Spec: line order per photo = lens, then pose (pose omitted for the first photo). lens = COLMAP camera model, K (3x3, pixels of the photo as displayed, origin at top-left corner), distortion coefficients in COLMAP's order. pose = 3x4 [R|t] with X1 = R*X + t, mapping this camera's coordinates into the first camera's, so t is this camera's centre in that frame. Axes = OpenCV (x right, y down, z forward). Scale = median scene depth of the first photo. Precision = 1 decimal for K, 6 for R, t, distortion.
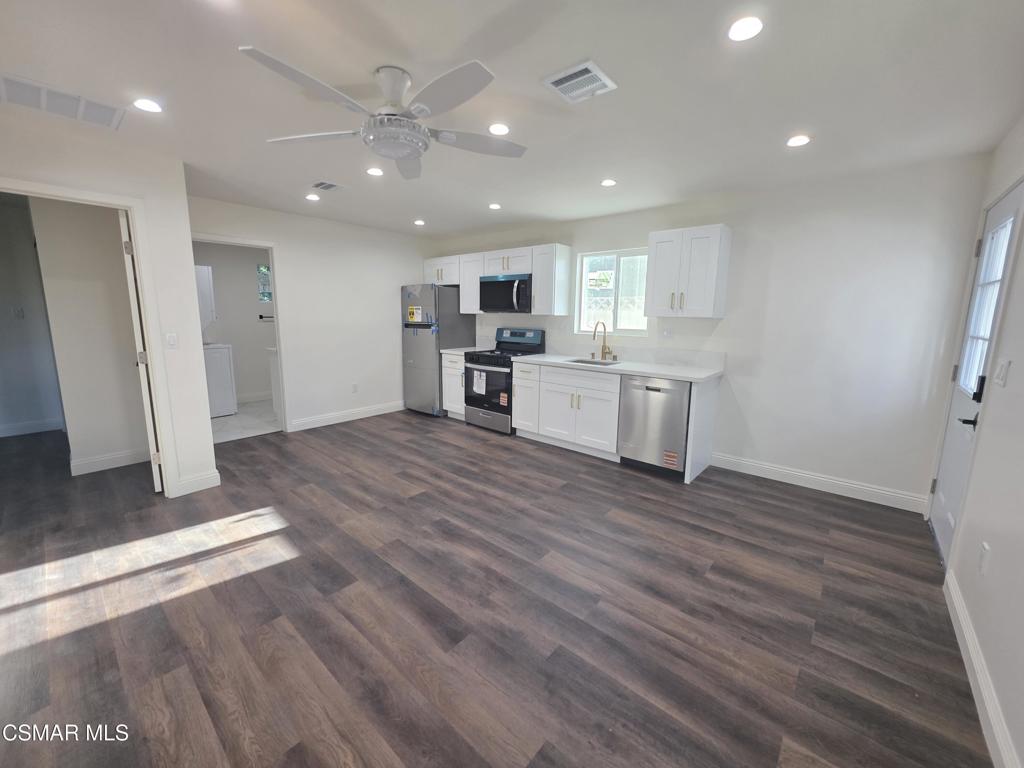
lens RADIAL K [[410.3, 0, 514.6], [0, 410.3, 383.5], [0, 0, 1]] dist [0.000803, 0.000341]
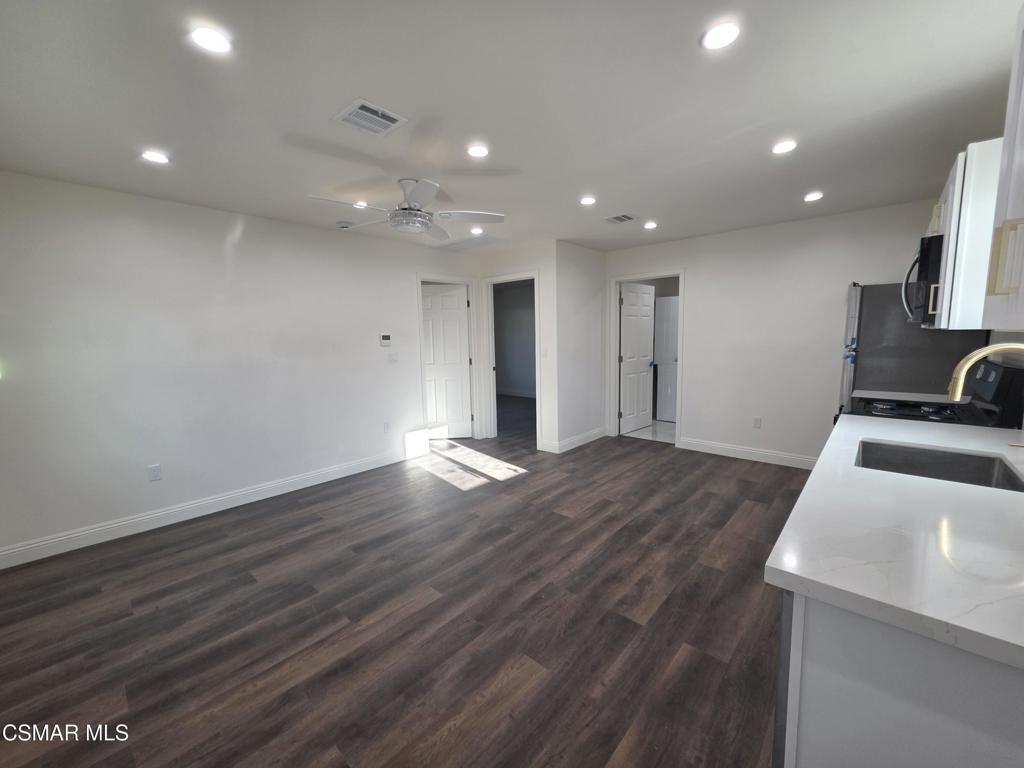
lens RADIAL K [[410.3, 0, 506.5], [0, 410.3, 382.4], [0, 0, 1]] dist [0.000803, 0.000341]
pose [[-0.037849, 0.103732, -0.993885, 0.516072], [-0.155313, 0.981900, 0.108396, -0.093761], [0.987140, 0.158466, -0.021053, 0.599373]]
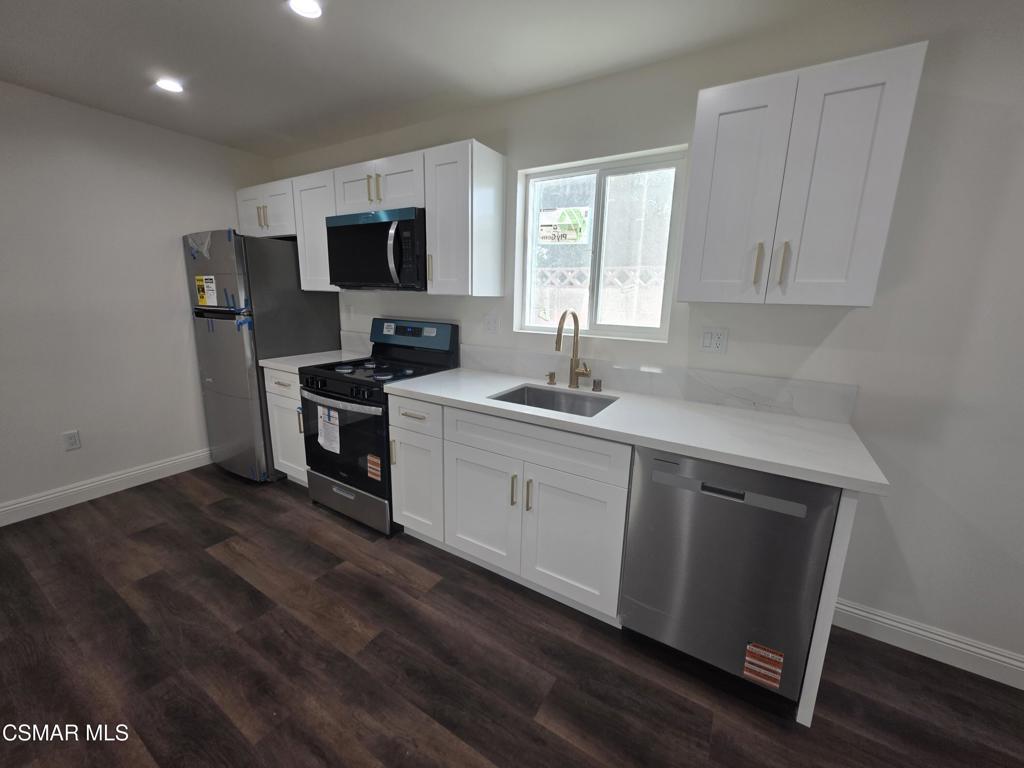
lens RADIAL K [[410.3, 0, 511.6], [0, 410.3, 378.5], [0, 0, 1]] dist [0.000803, 0.000341]
pose [[0.988173, -0.022135, 0.151738, 0.066877], [0.016065, 0.999025, 0.041117, -0.089167], [-0.152500, -0.038193, 0.987565, 0.515899]]
